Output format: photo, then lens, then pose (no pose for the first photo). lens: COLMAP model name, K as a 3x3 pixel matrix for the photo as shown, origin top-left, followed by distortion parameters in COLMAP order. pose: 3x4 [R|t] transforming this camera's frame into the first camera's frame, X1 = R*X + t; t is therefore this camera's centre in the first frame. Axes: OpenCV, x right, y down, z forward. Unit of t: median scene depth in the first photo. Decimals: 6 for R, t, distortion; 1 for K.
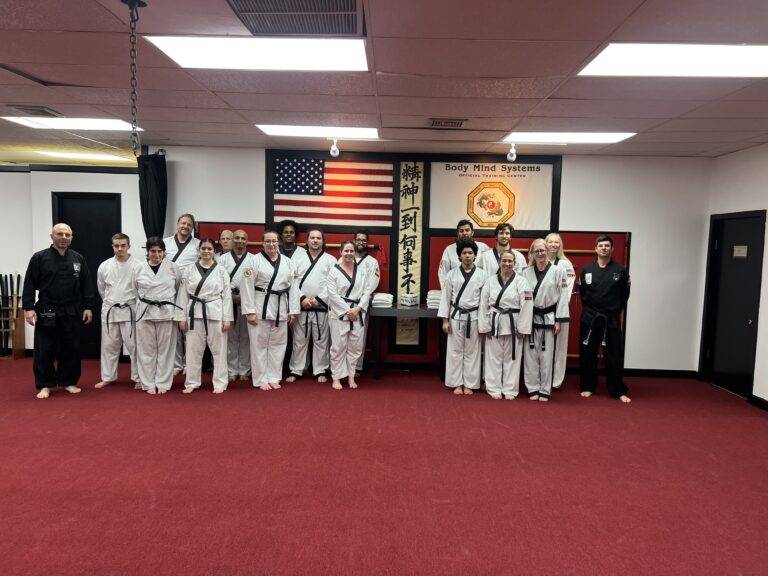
lens RADIAL K [[594.1, 0, 391.7], [0, 594.1, 288.8], [0, 0, 1]] dist [0.079191, -0.001320]
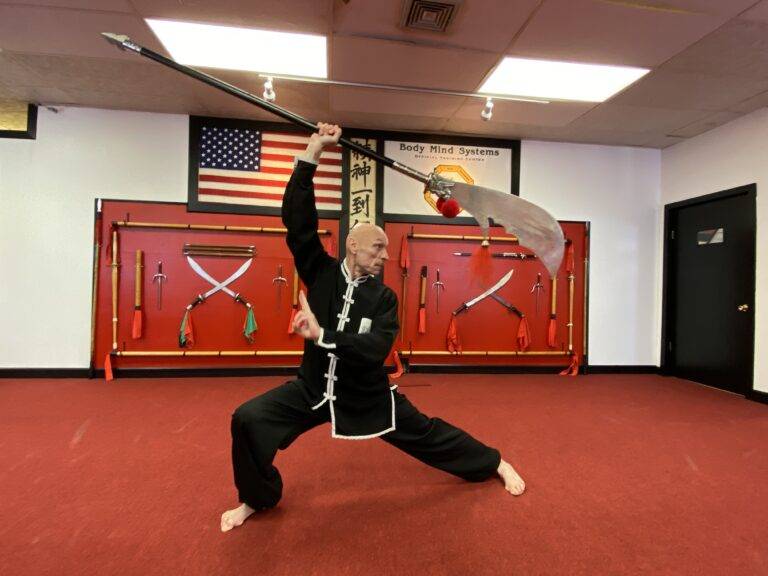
lens RADIAL K [[380.0, 0, 379.7], [0, 380.0, 290.7], [0, 0, 1]] dist [0.035784, -0.001150]
pose [[0.991296, -0.007196, 0.131452, -0.018344], [0.018586, 0.996154, -0.085624, 0.062731], [-0.130330, 0.087322, 0.987618, 0.449100]]
